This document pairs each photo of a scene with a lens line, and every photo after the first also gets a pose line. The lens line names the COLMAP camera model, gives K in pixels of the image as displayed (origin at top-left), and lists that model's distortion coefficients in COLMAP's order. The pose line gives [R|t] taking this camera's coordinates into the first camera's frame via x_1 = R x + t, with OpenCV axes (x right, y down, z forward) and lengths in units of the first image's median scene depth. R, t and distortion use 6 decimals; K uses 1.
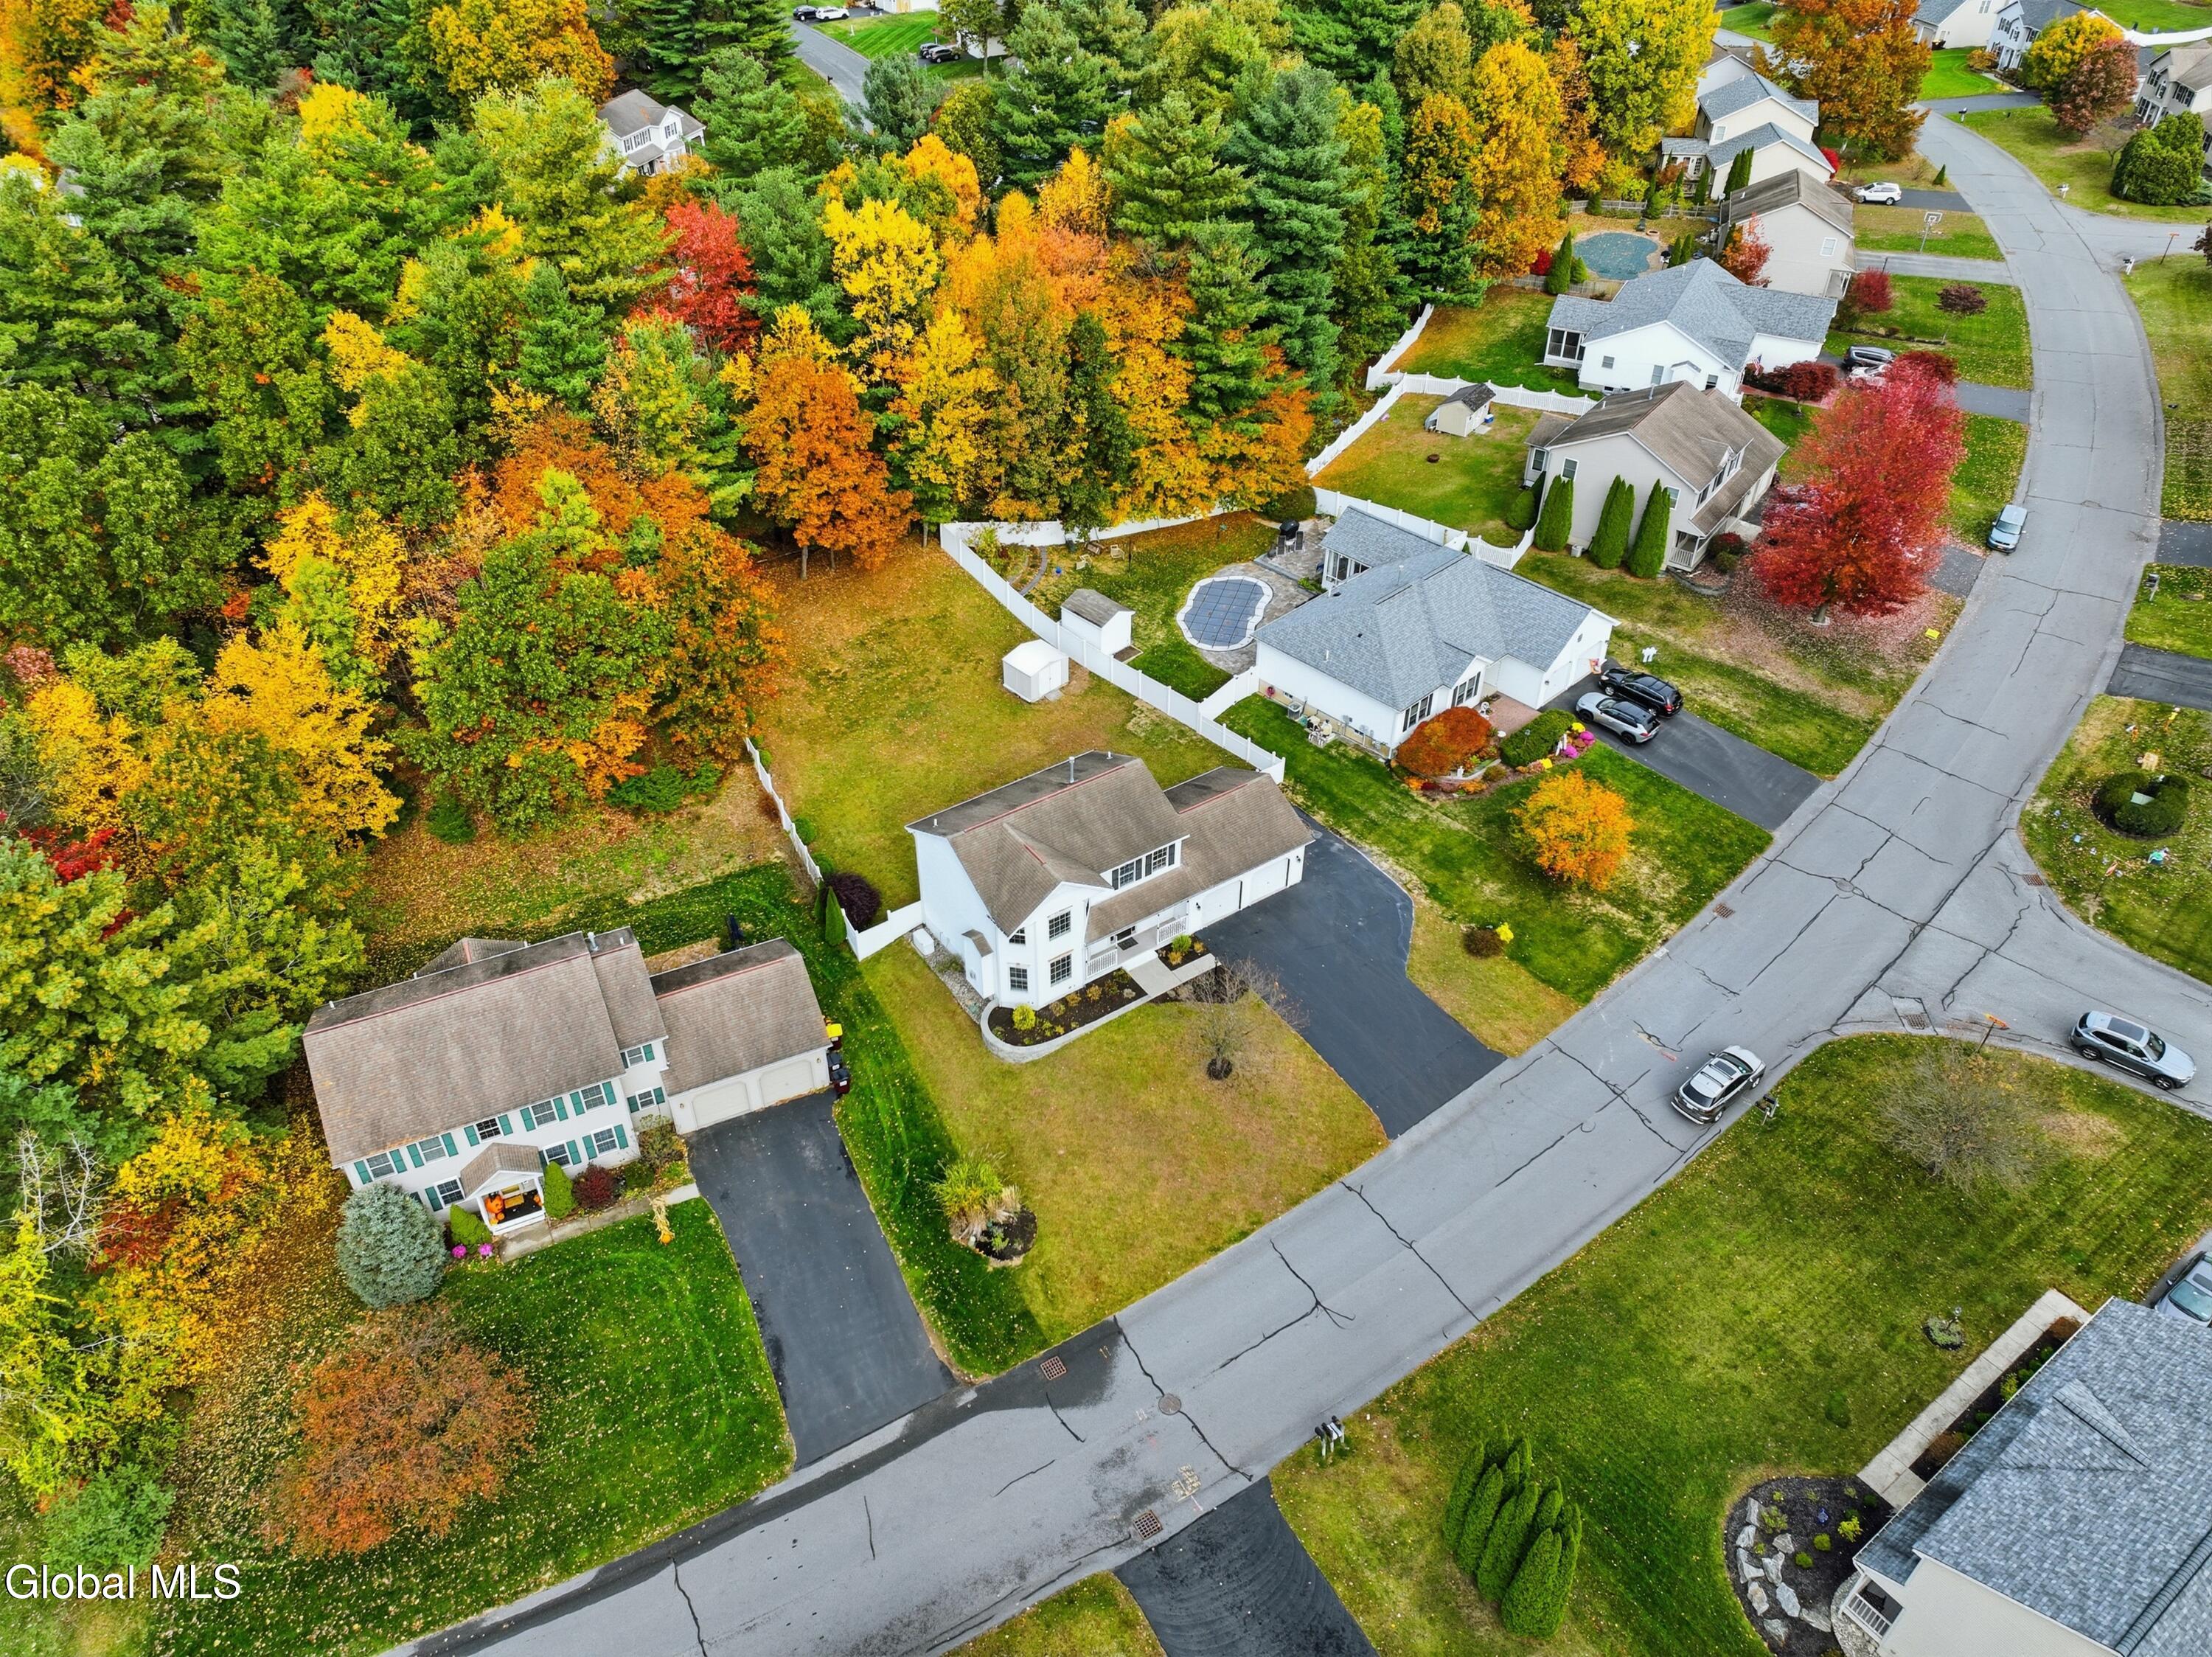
lens RADIAL K [[1551.6, 0, 1086.6], [0, 1551.6, 806.9], [0, 0, 1]] dist [0.001114, 0.015115]
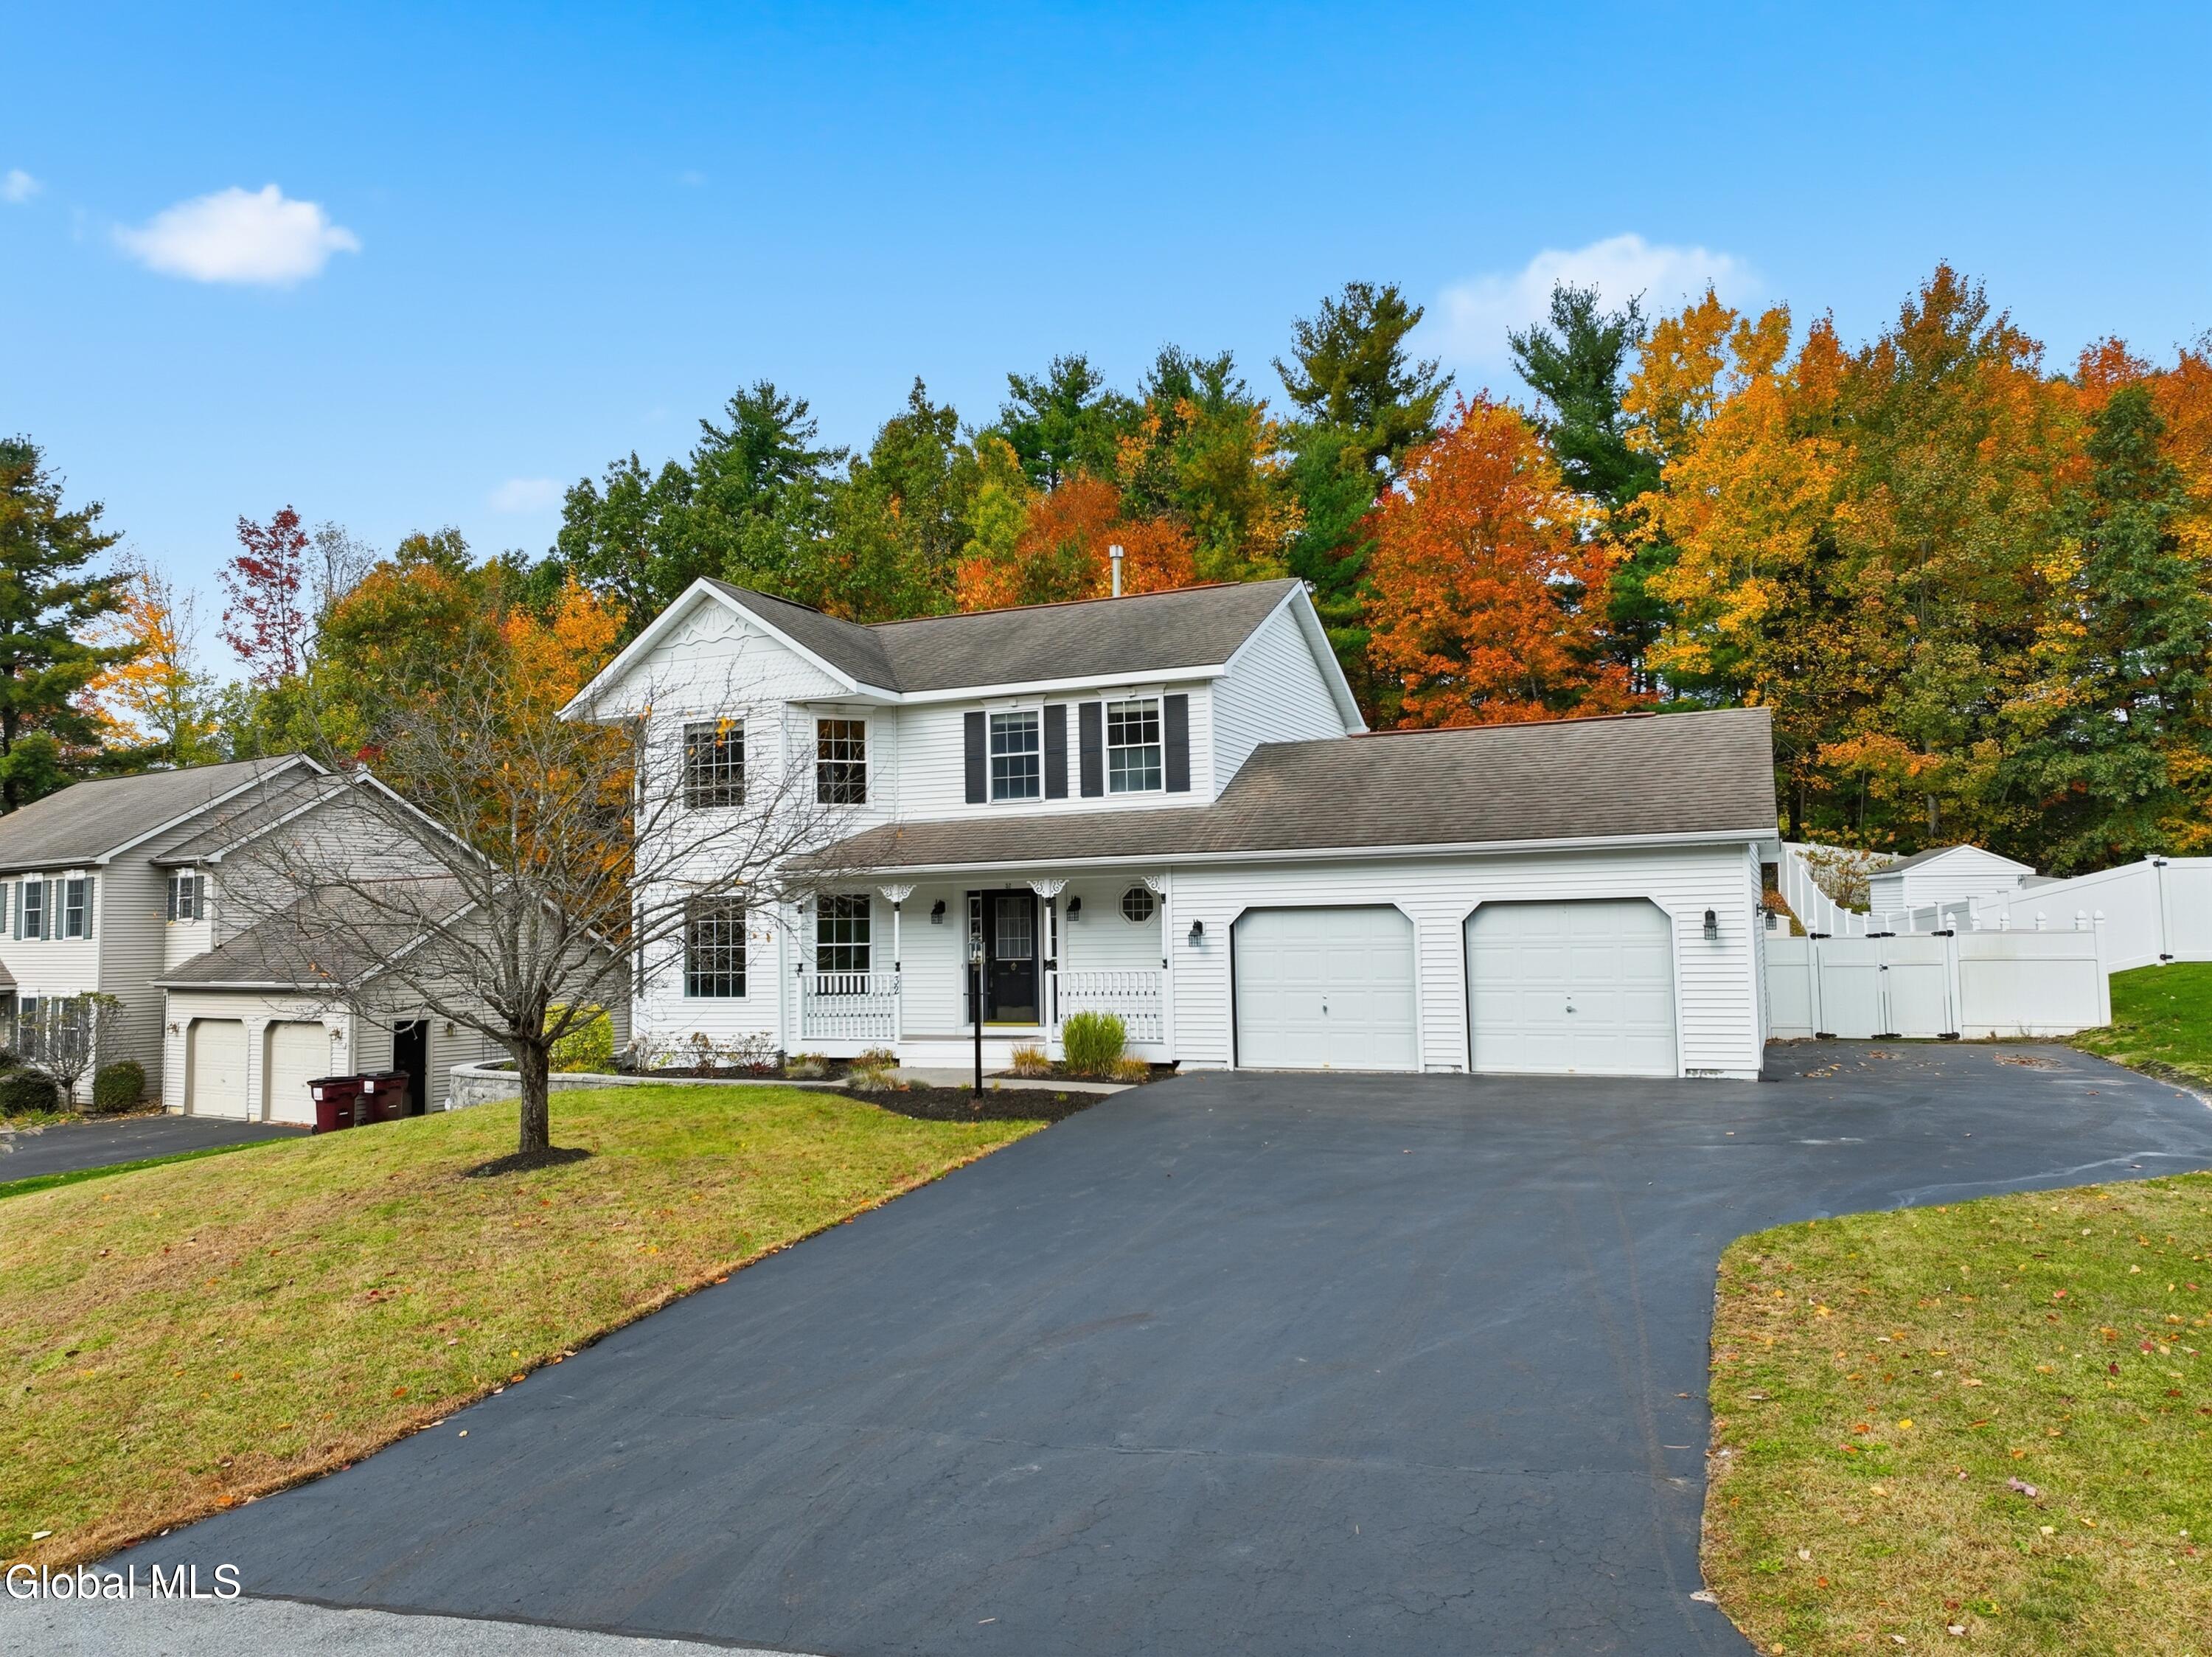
lens RADIAL K [[1551.6, 0, 1102.3], [0, 1551.6, 819.1], [0, 0, 1]] dist [0.001114, 0.015115]
pose [[0.532610, -0.067267, -0.843683, 0.255665], [-0.503832, 0.775769, -0.379917, 0.138965], [0.680059, 0.627422, 0.379291, 0.755306]]
